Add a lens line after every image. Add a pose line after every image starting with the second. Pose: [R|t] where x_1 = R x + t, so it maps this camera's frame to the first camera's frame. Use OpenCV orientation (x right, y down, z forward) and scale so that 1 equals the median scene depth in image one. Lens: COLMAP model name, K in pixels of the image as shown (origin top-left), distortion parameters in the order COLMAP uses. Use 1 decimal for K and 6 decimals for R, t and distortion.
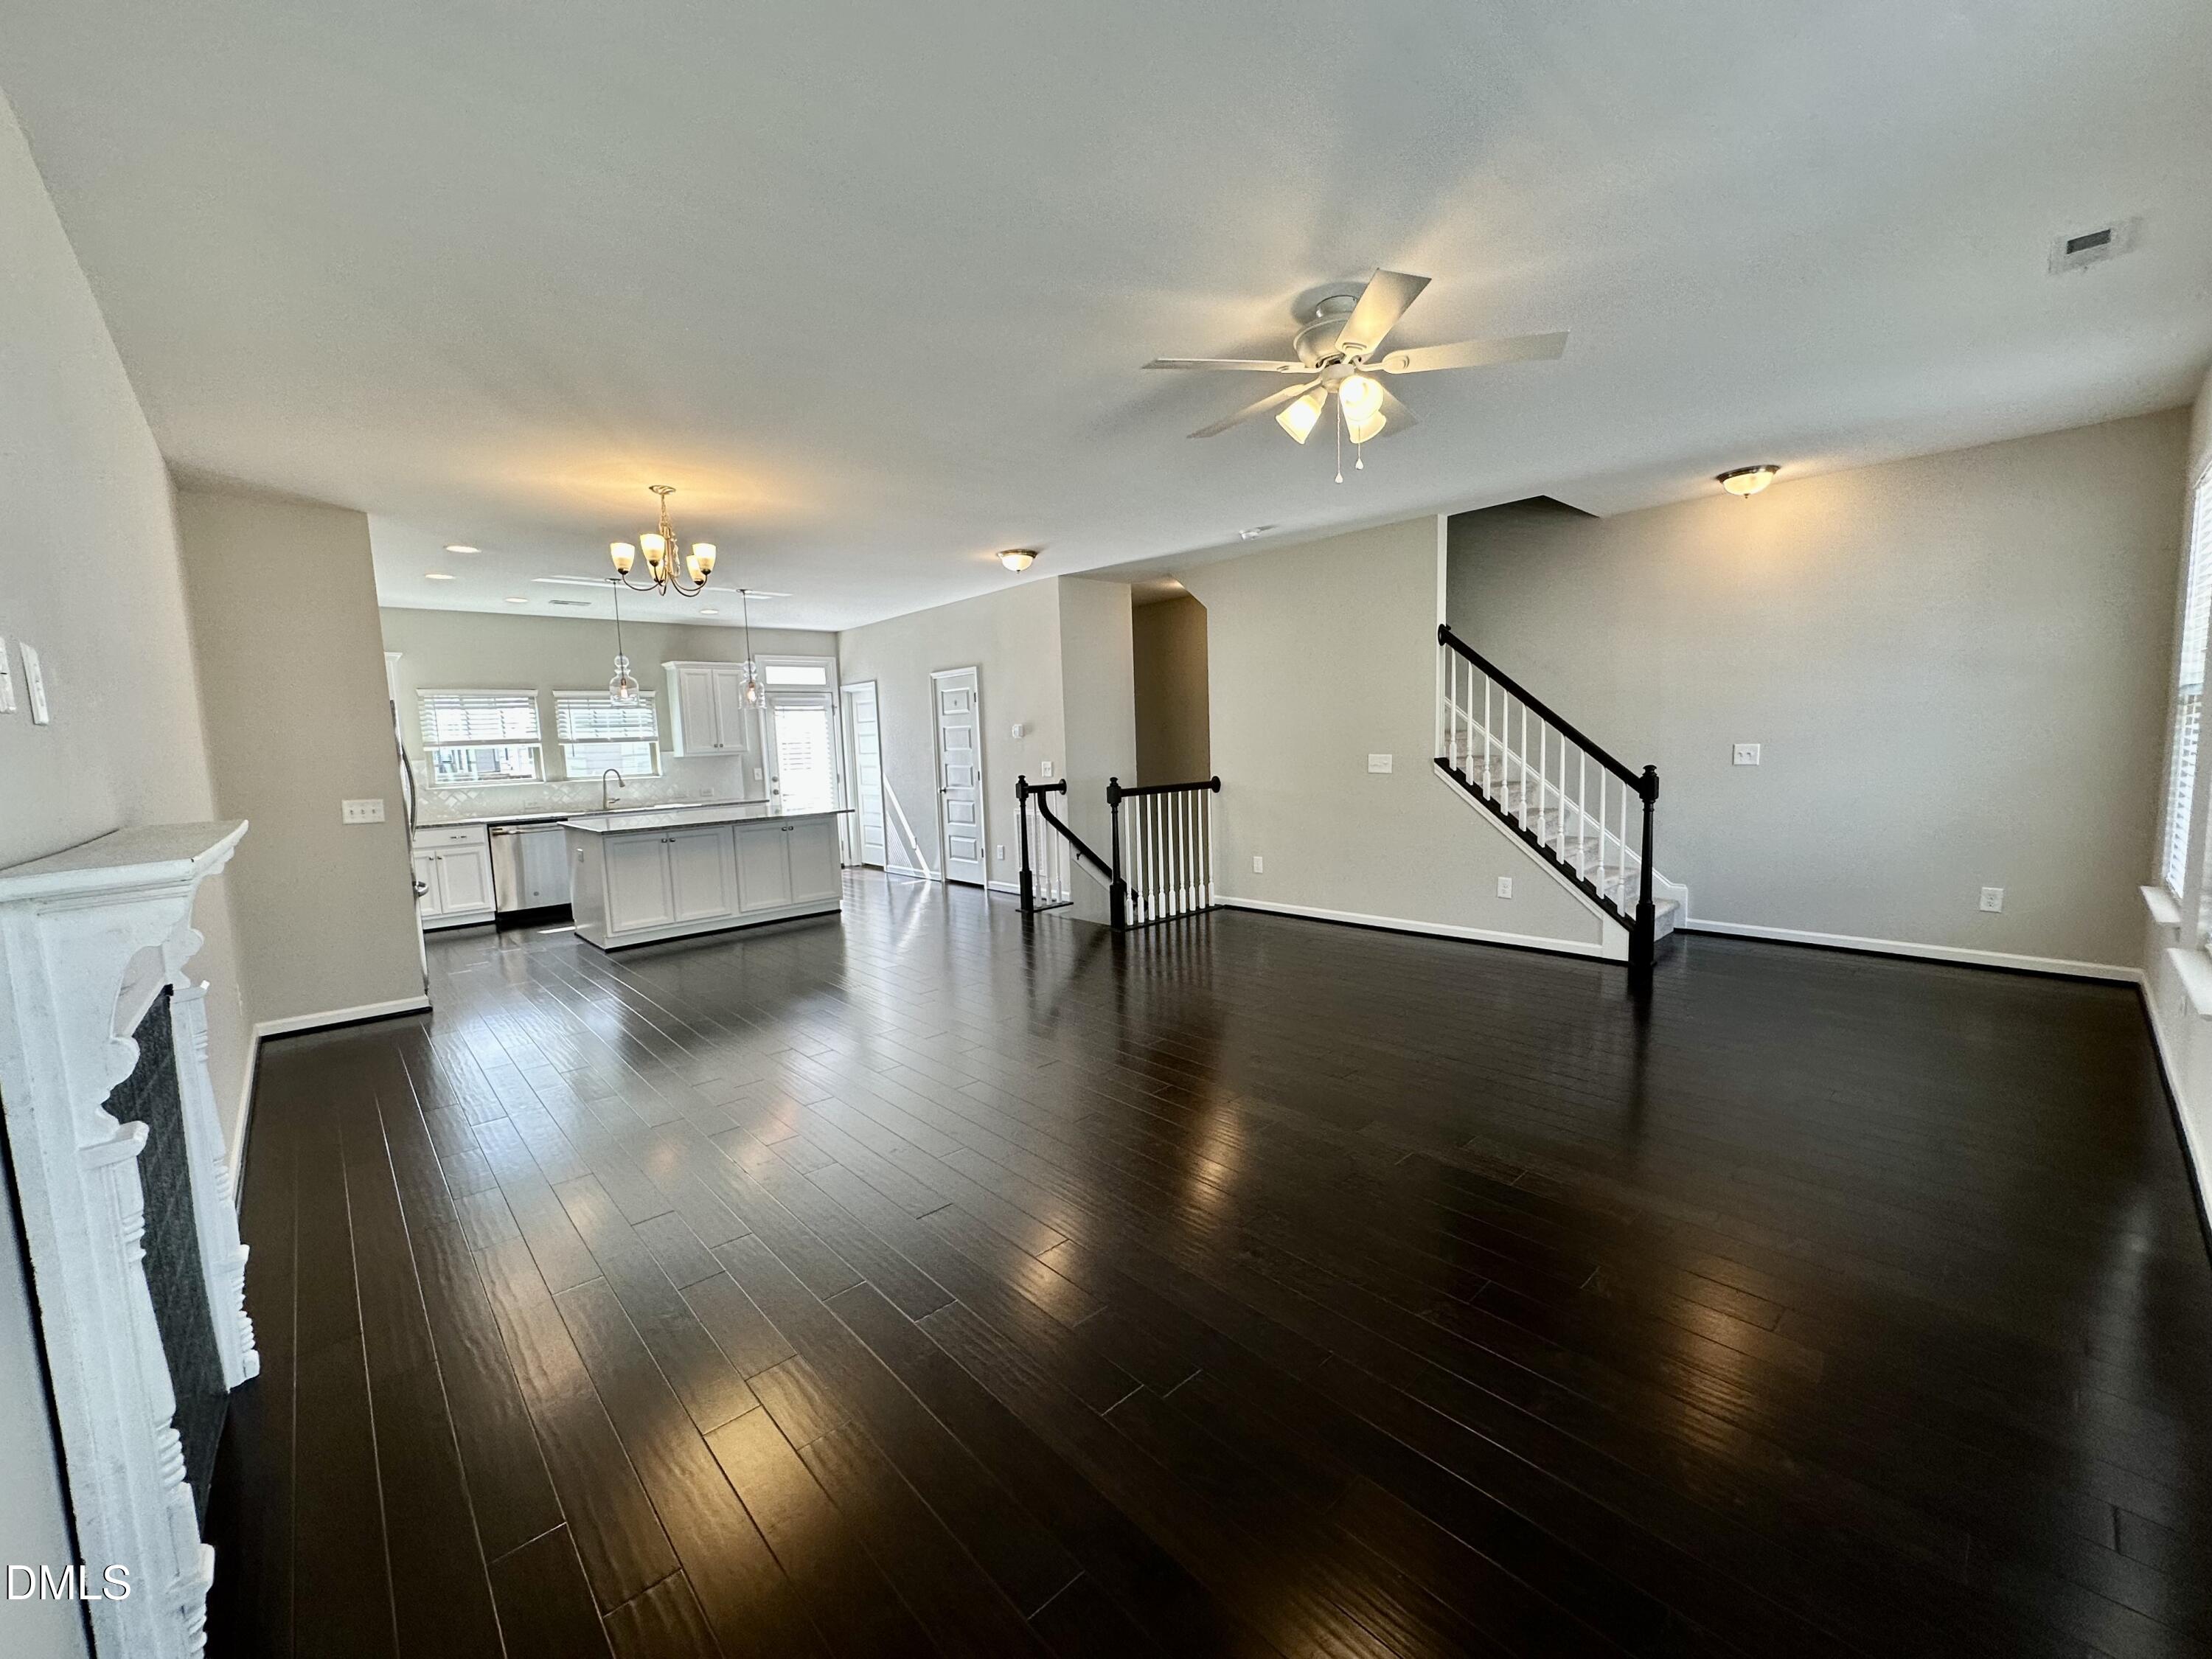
lens RADIAL K [[882.9, 0, 1109.8], [0, 882.9, 823.3], [0, 0, 1]] dist [-0.003052, 0.000157]
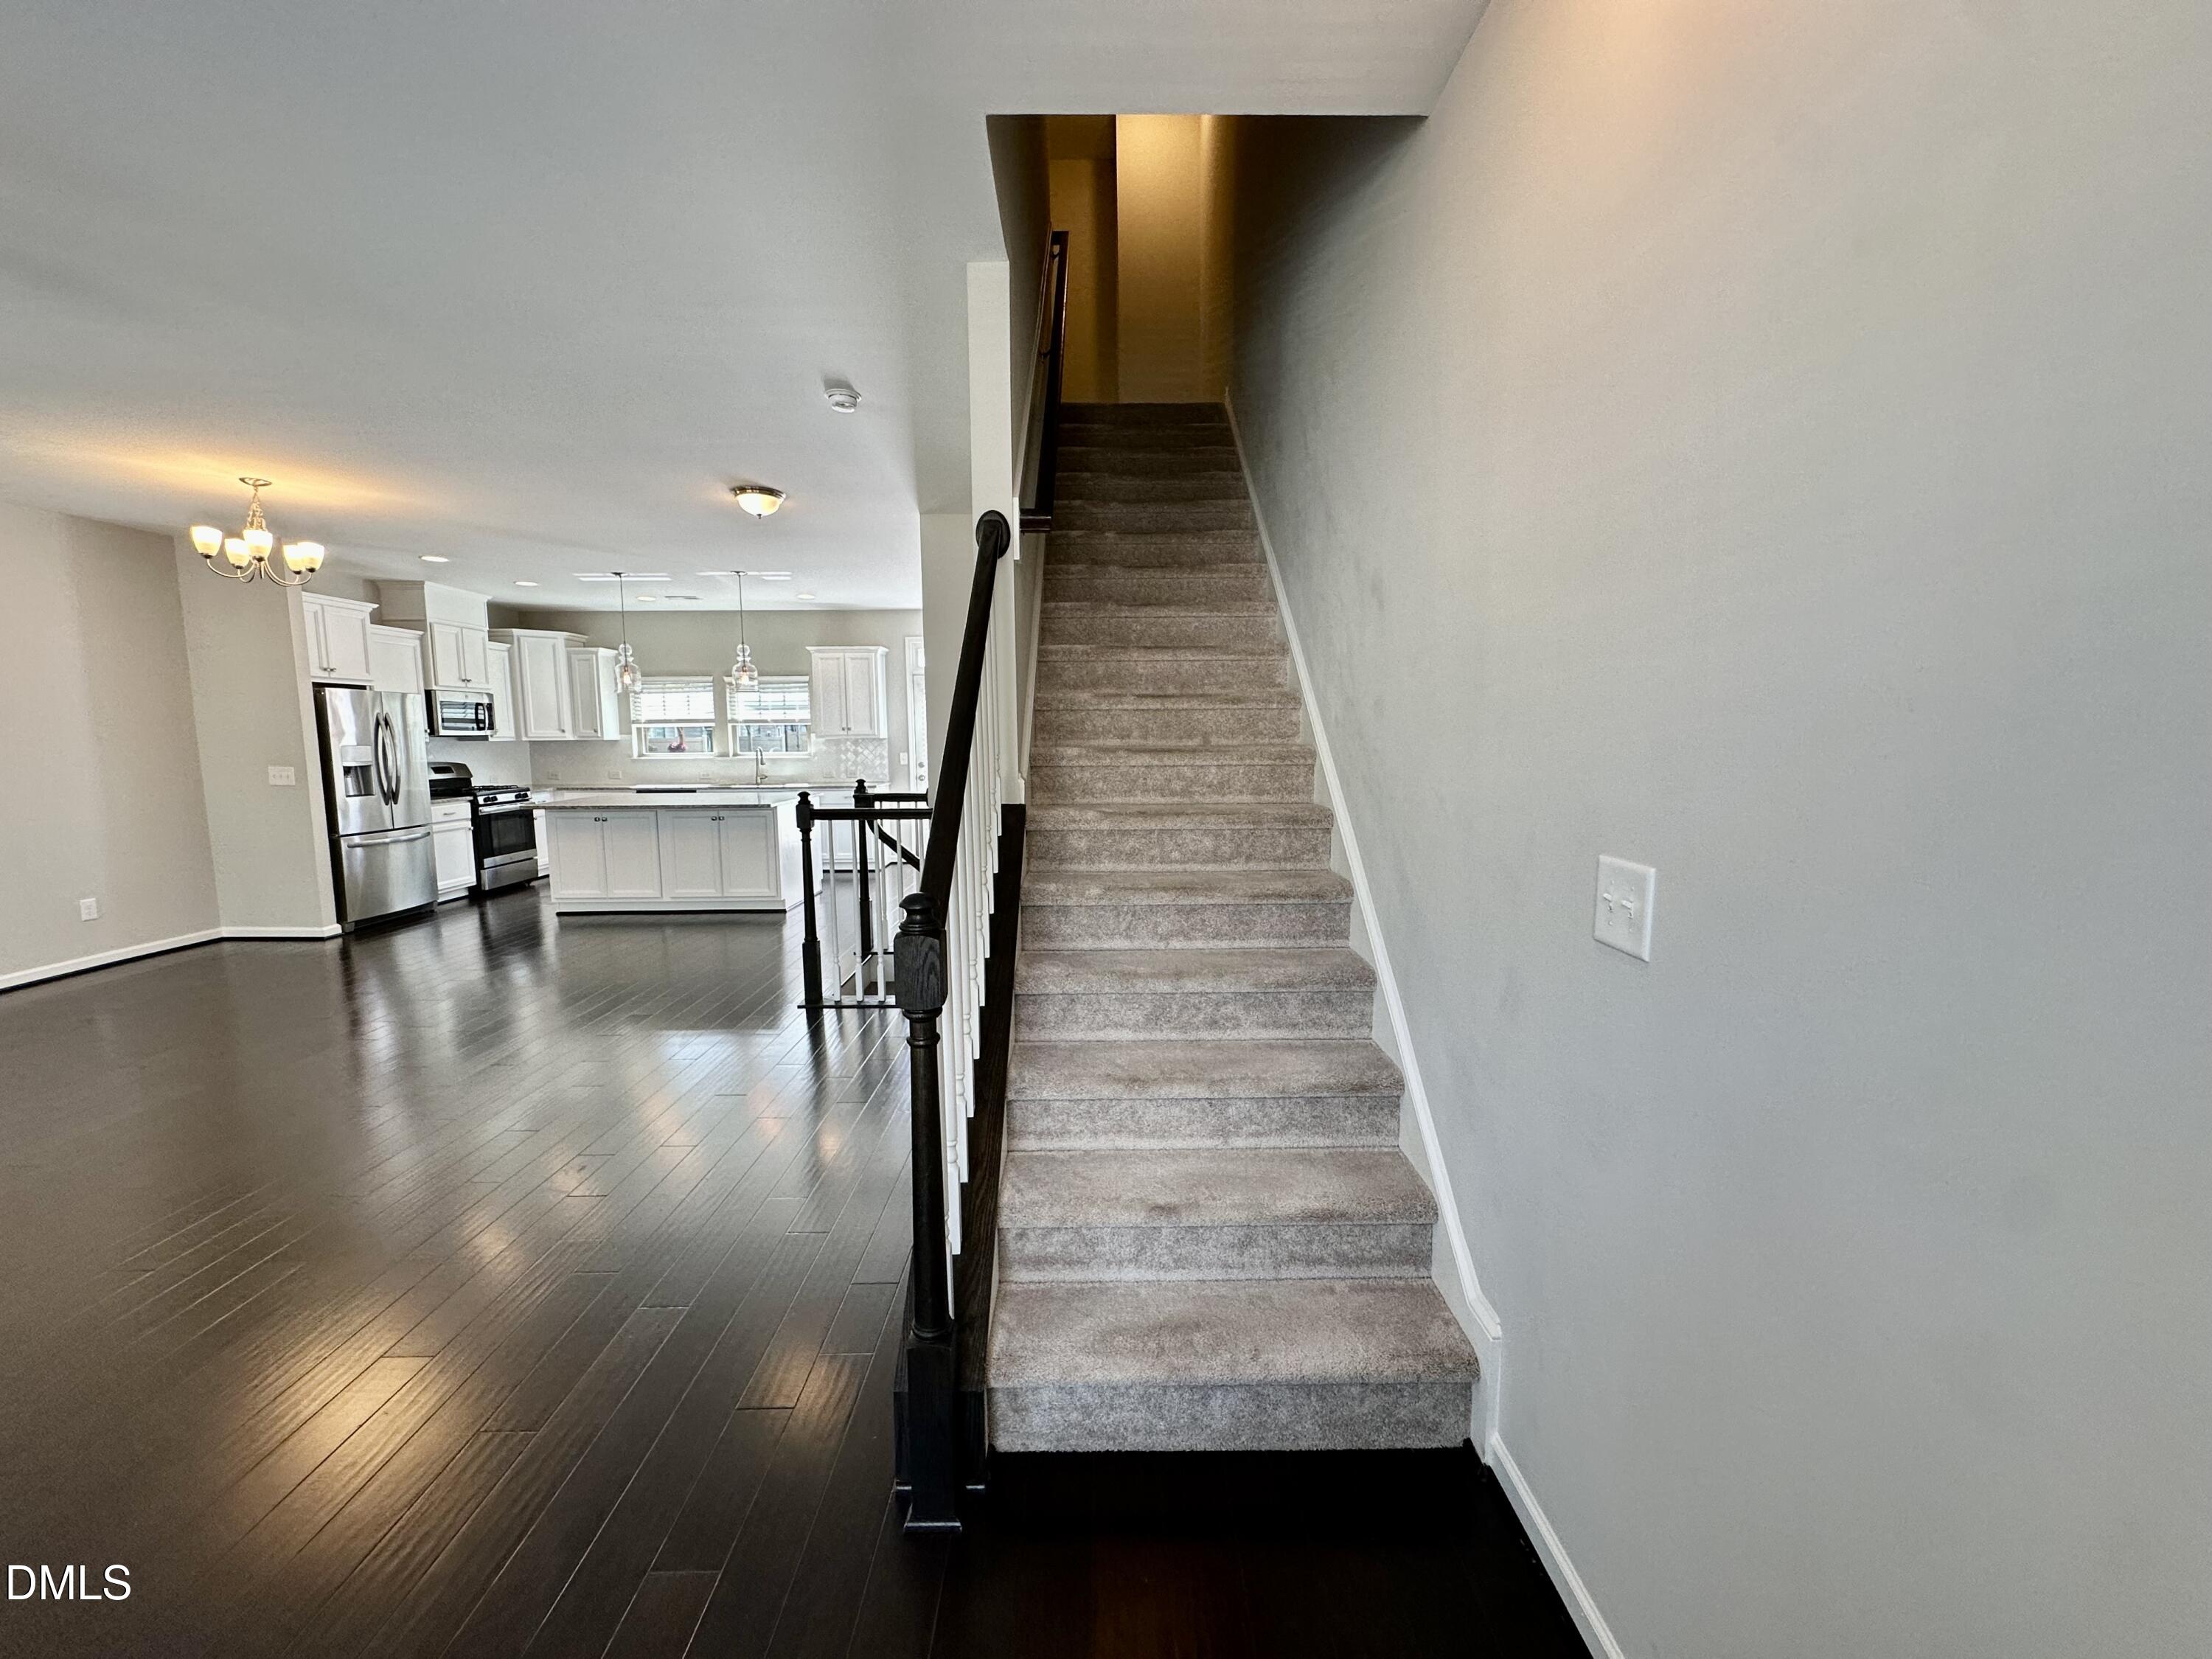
lens RADIAL K [[882.9, 0, 1109.3], [0, 882.9, 835.0], [0, 0, 1]] dist [-0.003052, 0.000157]
pose [[0.739380, 0.108707, -0.664455, 0.477984], [-0.085809, 0.994046, 0.067145, -0.062414], [0.667798, 0.007370, 0.744306, 0.456317]]
